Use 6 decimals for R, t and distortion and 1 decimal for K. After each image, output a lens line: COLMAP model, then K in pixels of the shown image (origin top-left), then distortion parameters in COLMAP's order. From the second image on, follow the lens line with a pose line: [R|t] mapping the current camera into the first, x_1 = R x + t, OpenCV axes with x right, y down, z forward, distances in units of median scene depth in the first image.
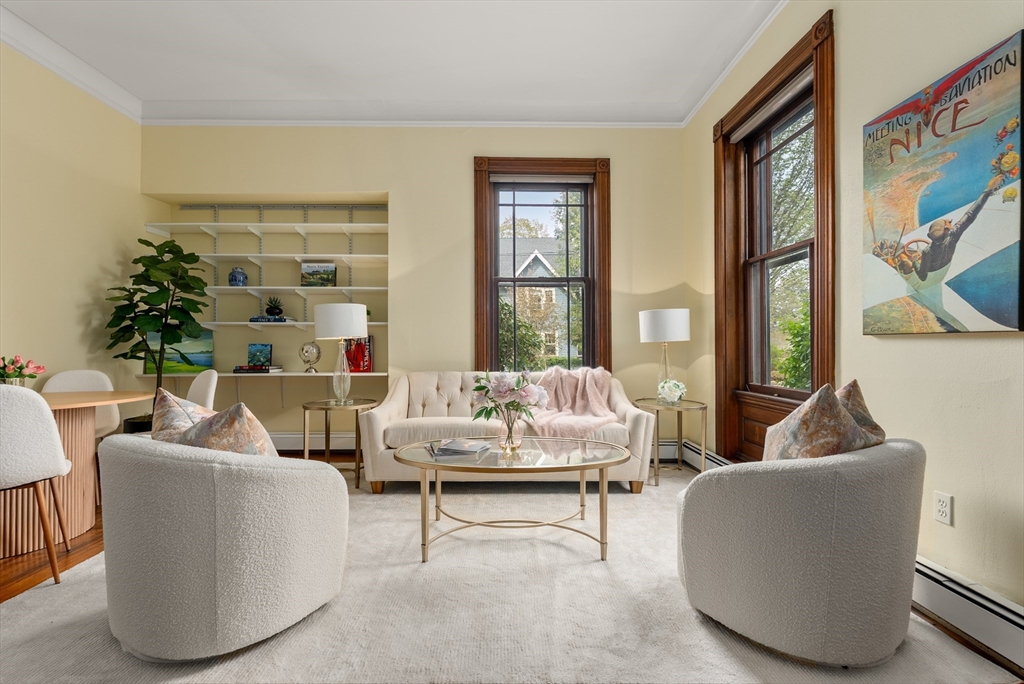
lens RADIAL K [[456.0, 0, 510.7], [0, 456.0, 342.2], [0, 0, 1]] dist [-0.000124, 0.001125]
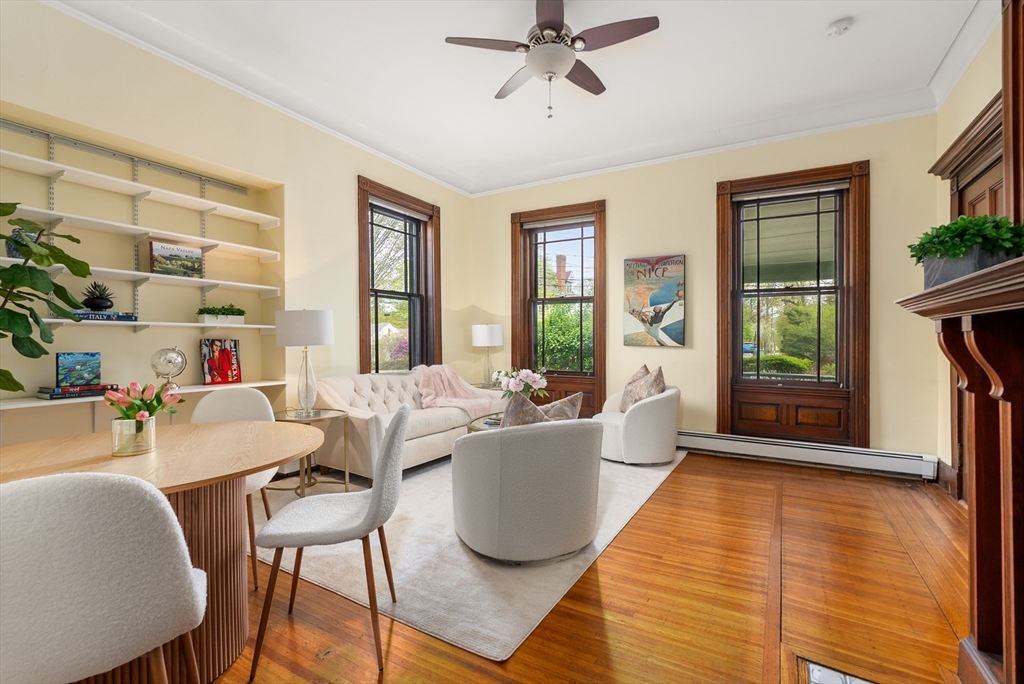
lens RADIAL K [[456.0, 0, 510.3], [0, 456.0, 337.8], [0, 0, 1]] dist [-0.000124, 0.001125]
pose [[0.517364, 0.006016, 0.855744, -0.834208], [-0.011012, 0.999939, -0.000373, -0.025276], [-0.855694, -0.009230, 0.517399, 0.133698]]
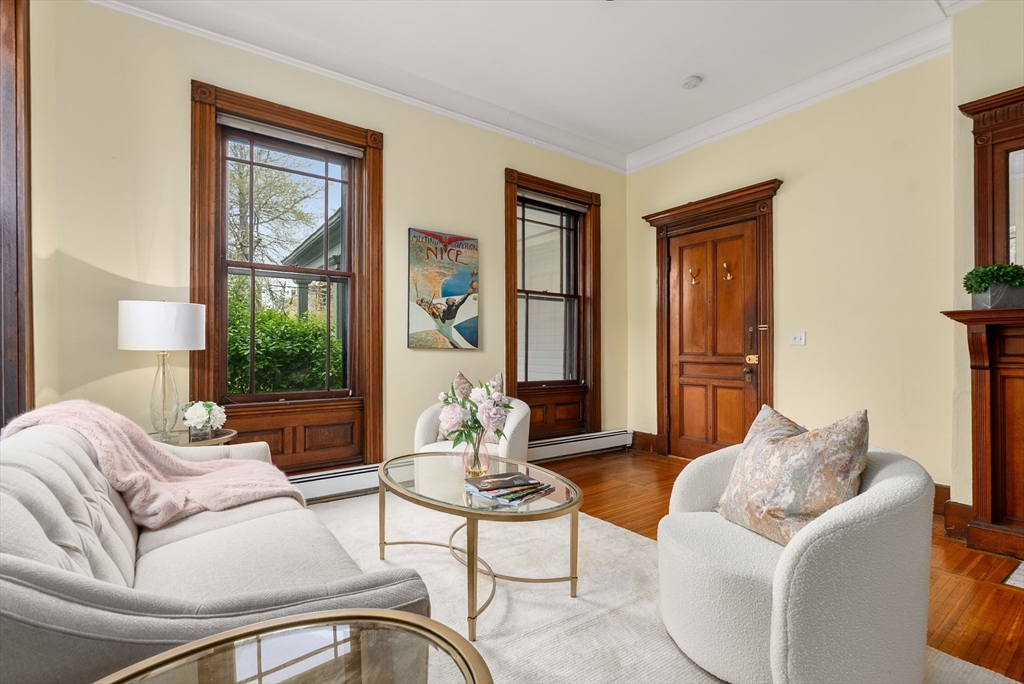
lens RADIAL K [[479.2, 0, 513.2], [0, 479.2, 342.4], [0, 0, 1]] dist [-0.004237, -0.000136]
pose [[-0.574832, 0.012834, 0.818171, -0.486711], [-0.007646, 0.999749, -0.021054, -0.000984], [-0.818236, -0.018358, -0.574589, 0.887695]]
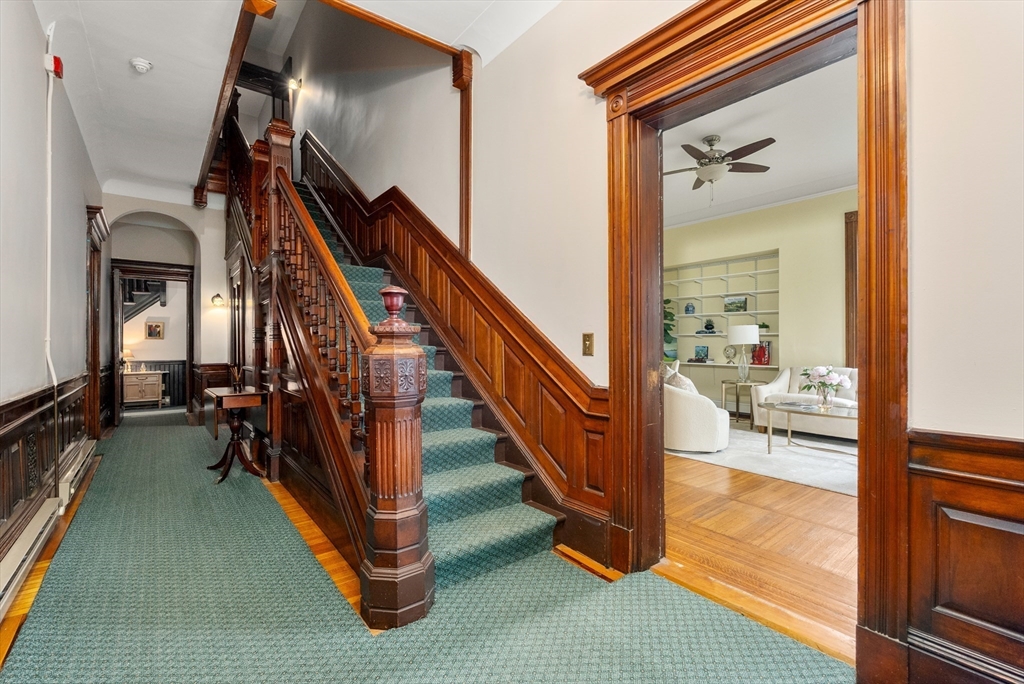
lens RADIAL K [[456.0, 0, 512.3], [0, 456.0, 338.9], [0, 0, 1]] dist [-0.000124, 0.001125]
pose [[0.607449, -0.002931, -0.794353, 0.415722], [0.009189, 0.999952, 0.003337, -0.038292], [0.794305, -0.009327, 0.607447, -0.665326]]
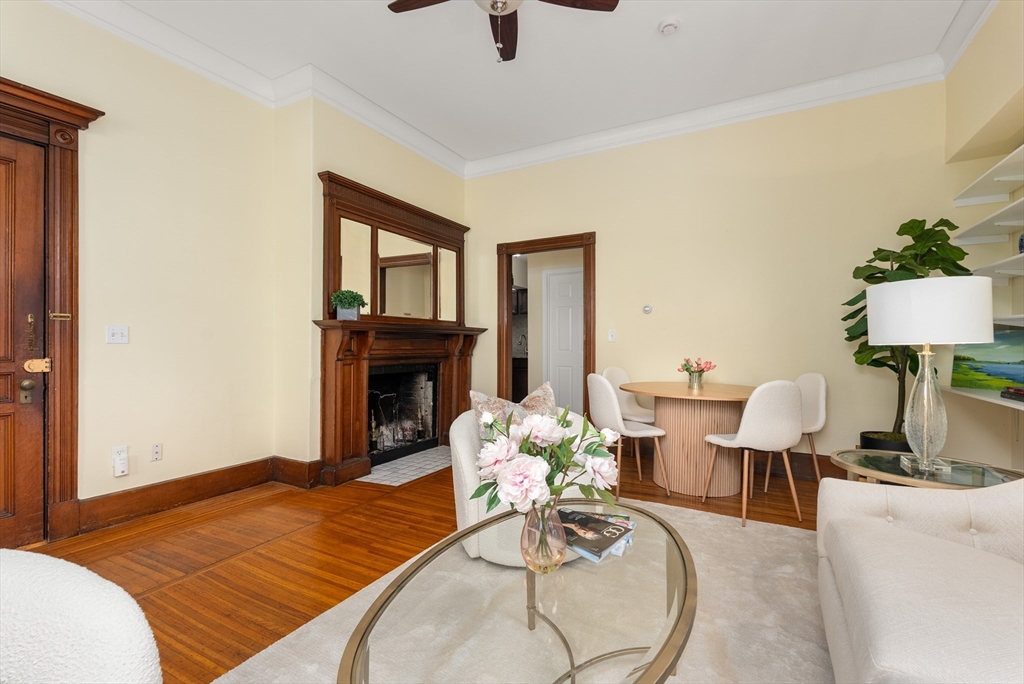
lens RADIAL K [[456.0, 0, 506.9], [0, 456.0, 341.5], [0, 0, 1]] dist [-0.000124, 0.001125]
pose [[-0.493821, 0.004261, -0.869553, 0.290156], [0.010213, 0.999947, -0.000900, -0.016648], [0.869504, -0.009325, -0.493838, 0.733769]]
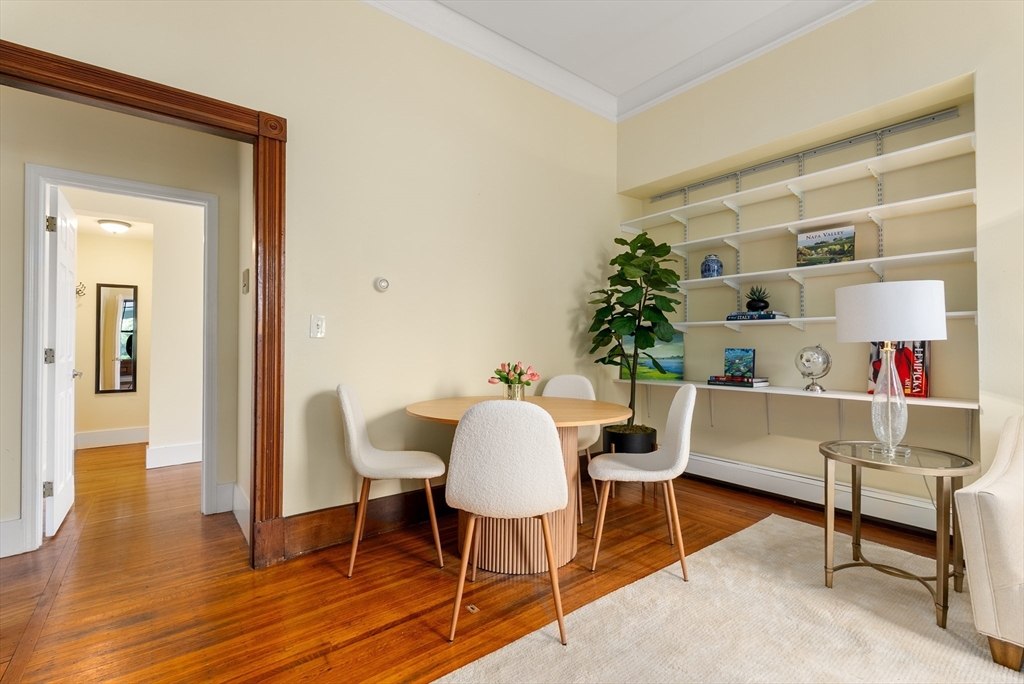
lens RADIAL K [[456.0, 0, 516.2], [0, 456.0, 341.0], [0, 0, 1]] dist [-0.000124, 0.001125]
pose [[0.618204, -0.005361, -0.786000, -0.184451], [0.002927, 0.999986, -0.004518, -0.007039], [0.786012, 0.000493, 0.618211, 0.235079]]
